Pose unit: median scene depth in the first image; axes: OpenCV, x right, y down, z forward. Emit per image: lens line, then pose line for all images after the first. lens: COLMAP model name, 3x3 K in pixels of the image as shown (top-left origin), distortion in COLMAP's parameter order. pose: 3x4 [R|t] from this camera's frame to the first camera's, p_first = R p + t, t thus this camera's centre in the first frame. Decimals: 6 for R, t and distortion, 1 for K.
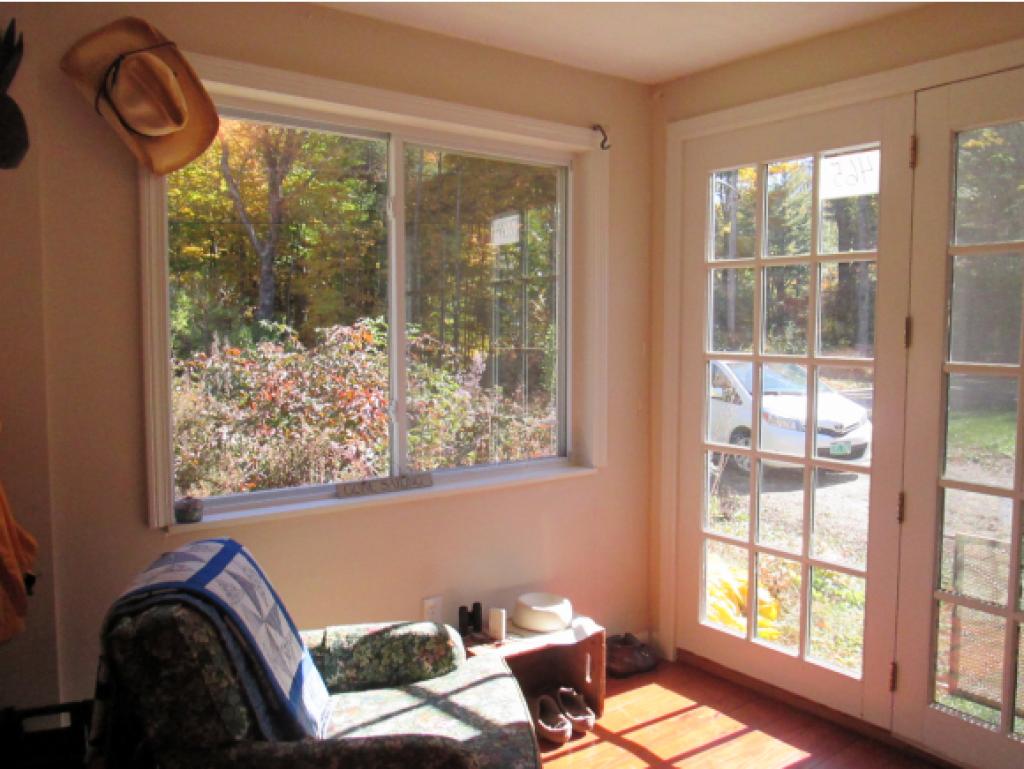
lens RADIAL K [[847.7, 0, 504.6], [0, 847.7, 388.2], [0, 0, 1]] dist [-0.051829, -0.001677]
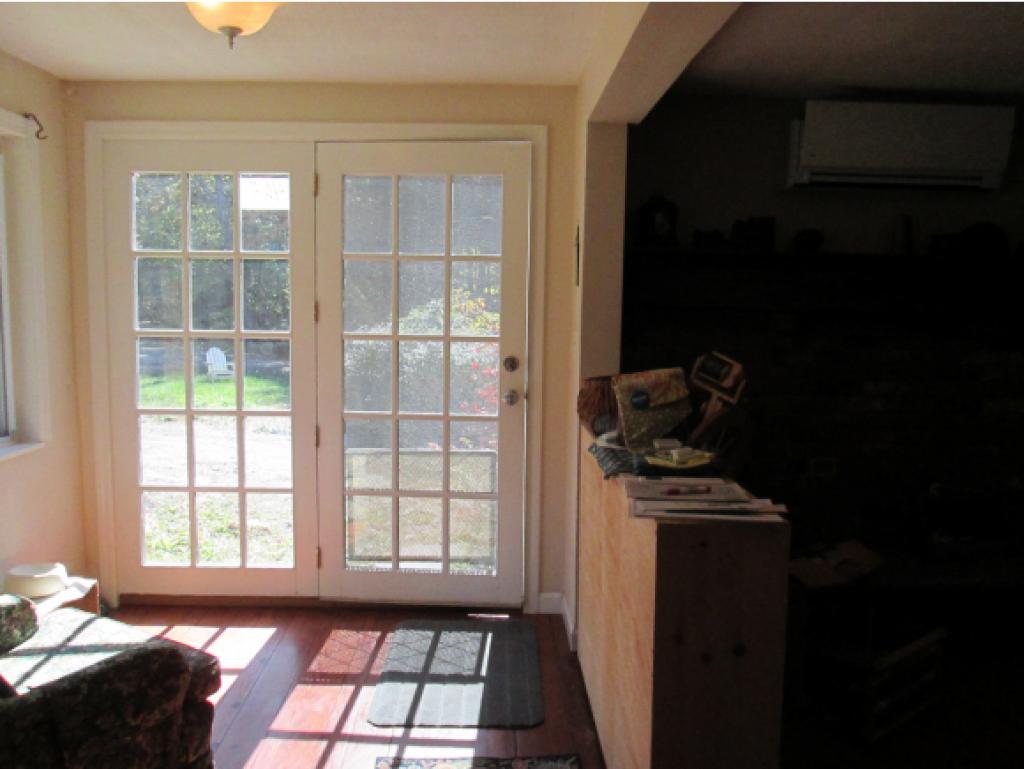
lens RADIAL K [[844.7, 0, 512.0], [0, 844.7, 384.5], [0, 0, 1]] dist [0.002490, 0.002506]
pose [[0.596913, -0.076628, 0.798638, -0.444680], [0.051218, 0.997038, 0.057383, -0.009250], [-0.800669, 0.006652, 0.599069, -0.114777]]
